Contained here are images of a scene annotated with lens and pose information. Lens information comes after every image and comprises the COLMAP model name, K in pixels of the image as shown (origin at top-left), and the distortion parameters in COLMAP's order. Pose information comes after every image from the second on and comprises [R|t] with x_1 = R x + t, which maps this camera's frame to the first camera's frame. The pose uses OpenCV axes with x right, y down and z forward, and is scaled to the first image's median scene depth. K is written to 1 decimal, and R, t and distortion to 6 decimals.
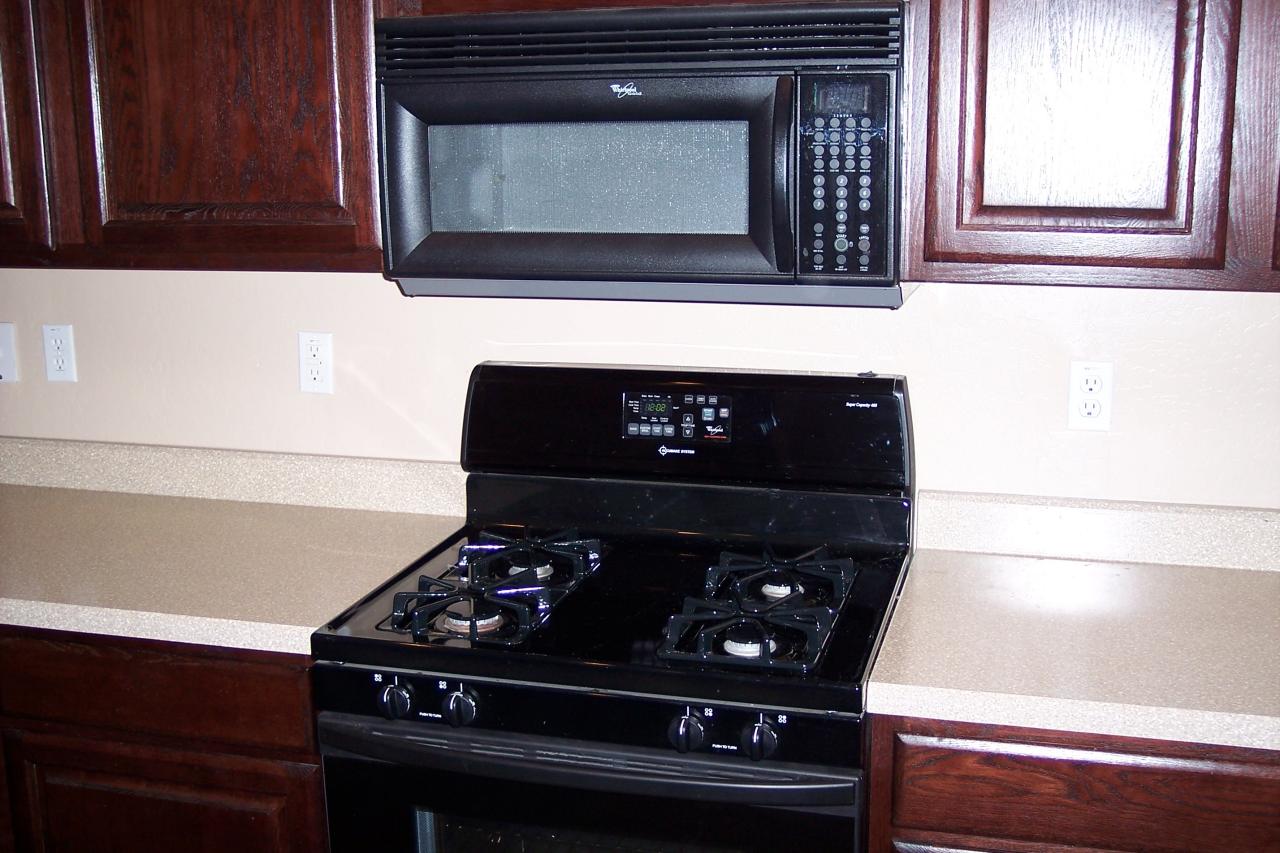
lens RADIAL K [[1450.9, 0, 643.2], [0, 1450.9, 423.2], [0, 0, 1]] dist [-0.157691, 0.257129]
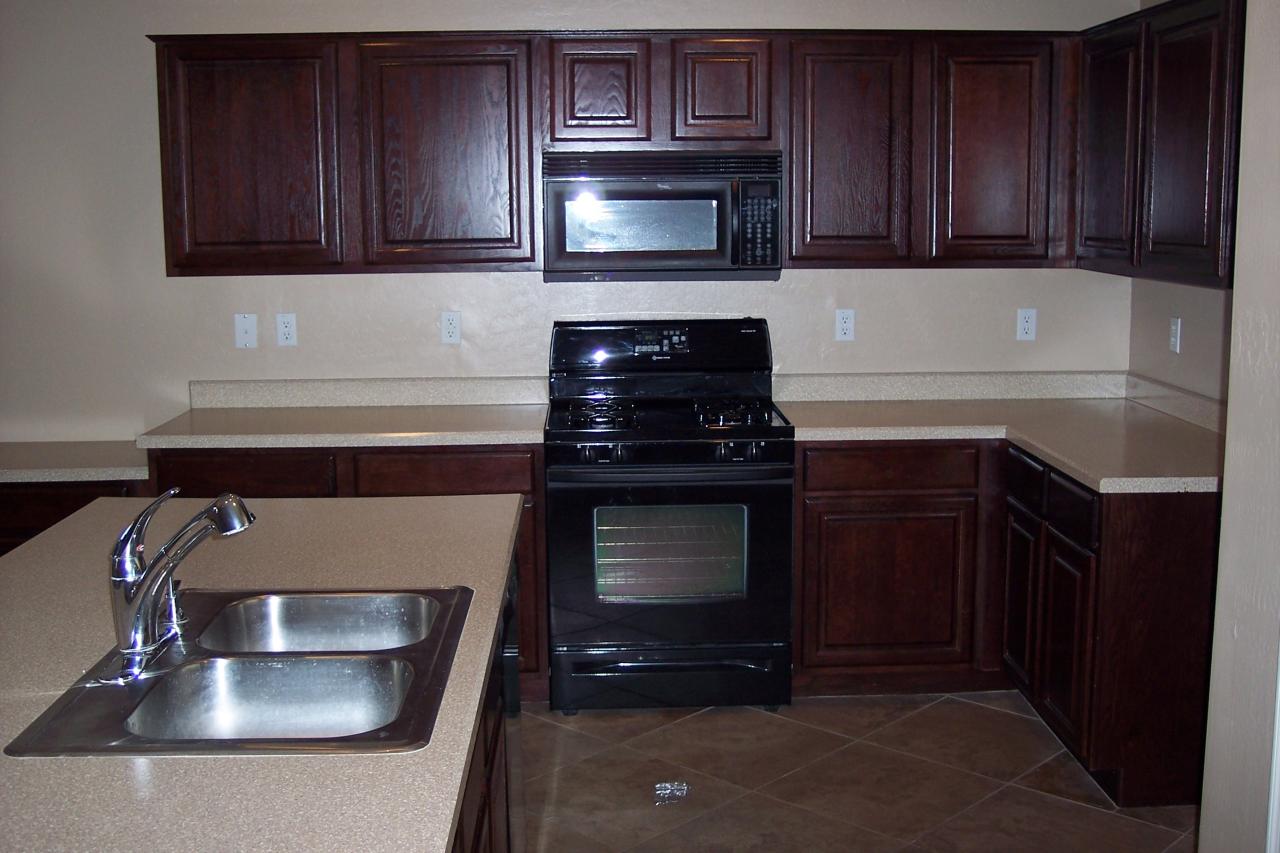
lens RADIAL K [[1450.9, 0, 643.2], [0, 1450.9, 423.2], [0, 0, 1]] dist [-0.157691, 0.257129]
pose [[0.951667, -0.042389, 0.304193, -0.656175], [0.059822, 0.997044, -0.048217, 0.217424], [-0.301250, 0.064084, 0.951389, -0.990998]]
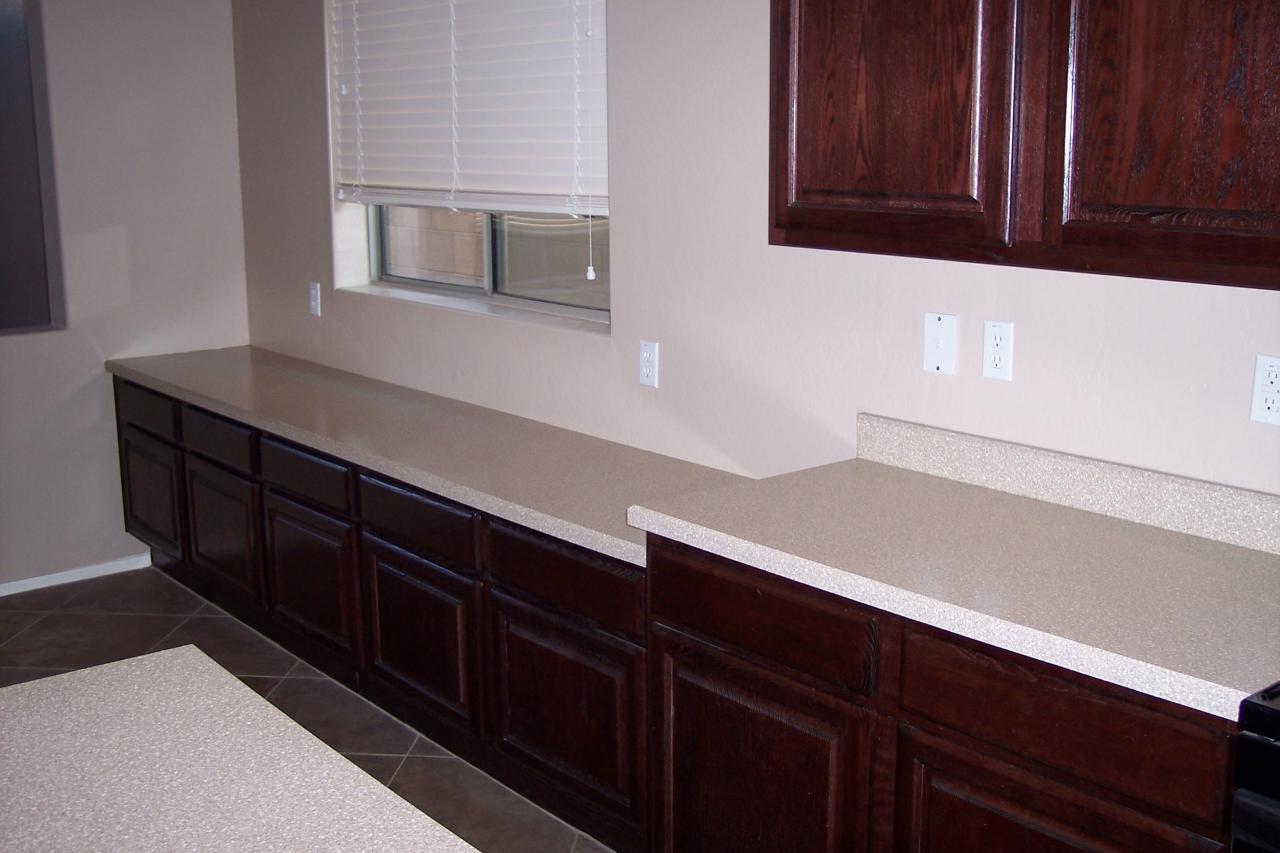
lens RADIAL K [[1450.9, 0, 643.2], [0, 1450.9, 423.2], [0, 0, 1]] dist [-0.157691, 0.257129]
pose [[0.814067, 0.122040, -0.567804, -0.048828], [-0.121697, 0.991813, 0.038695, -0.009833], [0.567877, 0.037599, 0.822254, 0.057322]]
